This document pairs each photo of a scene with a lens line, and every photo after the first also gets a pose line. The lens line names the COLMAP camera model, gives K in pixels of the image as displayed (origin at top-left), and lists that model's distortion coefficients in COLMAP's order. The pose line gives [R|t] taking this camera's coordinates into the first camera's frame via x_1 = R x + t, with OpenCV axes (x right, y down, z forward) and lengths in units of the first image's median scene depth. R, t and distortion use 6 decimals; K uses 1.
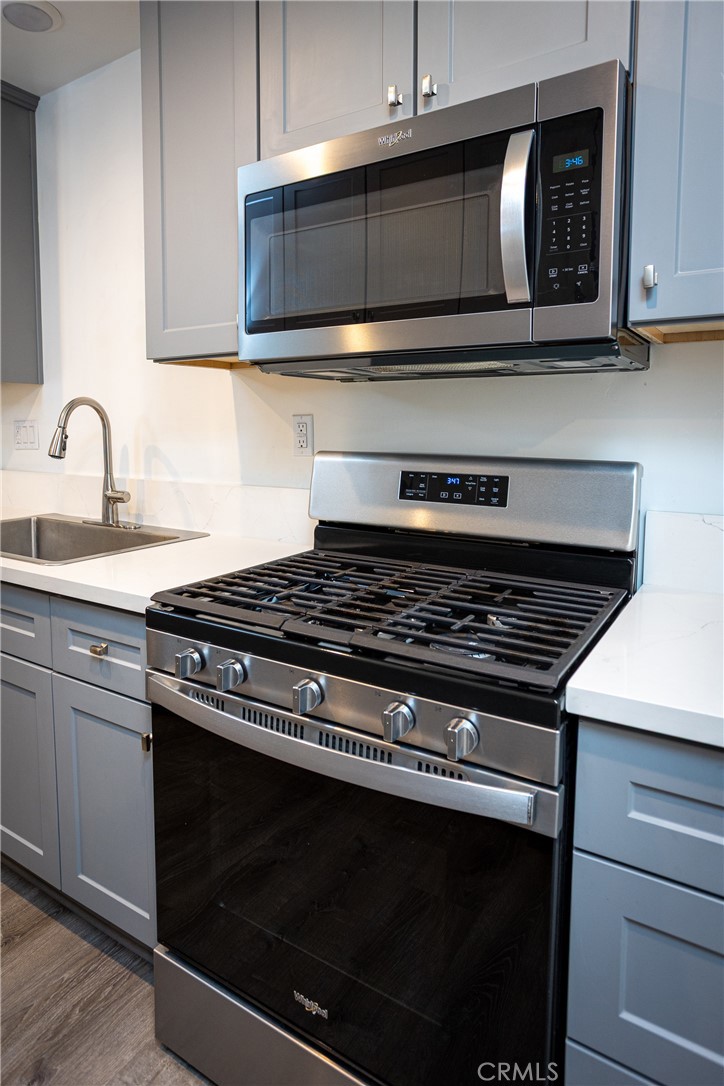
lens RADIAL K [[656.2, 0, 319.5], [0, 656.2, 479.1], [0, 0, 1]] dist [-0.059939, 0.046707]
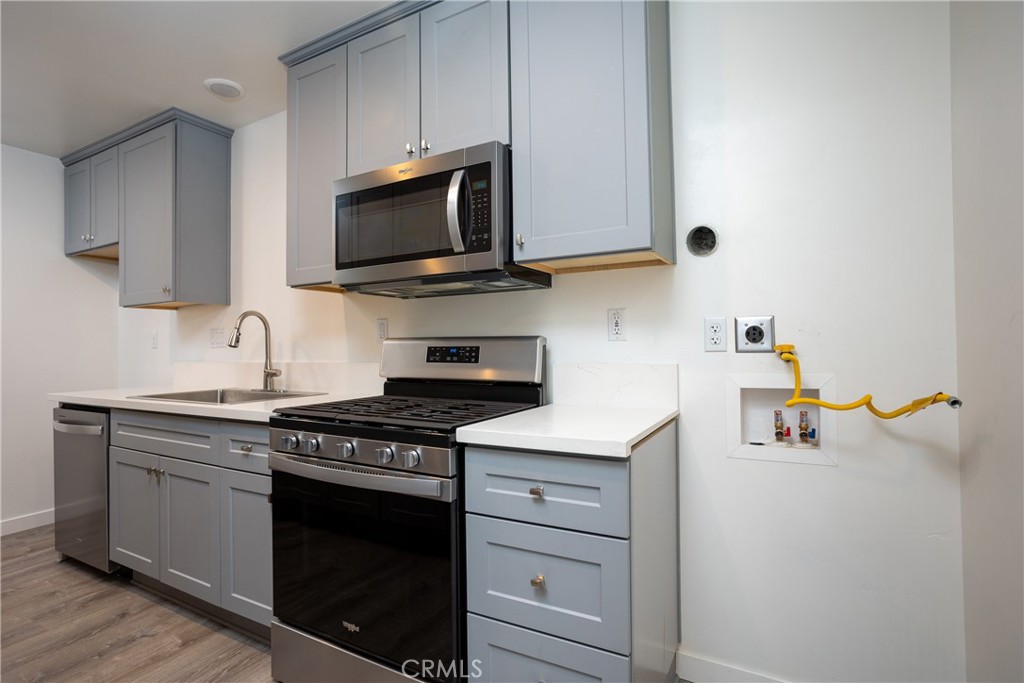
lens RADIAL K [[496.7, 0, 512.0], [0, 496.7, 341.5], [0, 0, 1]] dist [-0.061416, 0.039861]
pose [[0.995836, -0.007914, 0.090814, 0.249654], [0.016881, 0.995004, -0.098396, 0.118808], [-0.089581, 0.099519, 0.990995, -0.382356]]
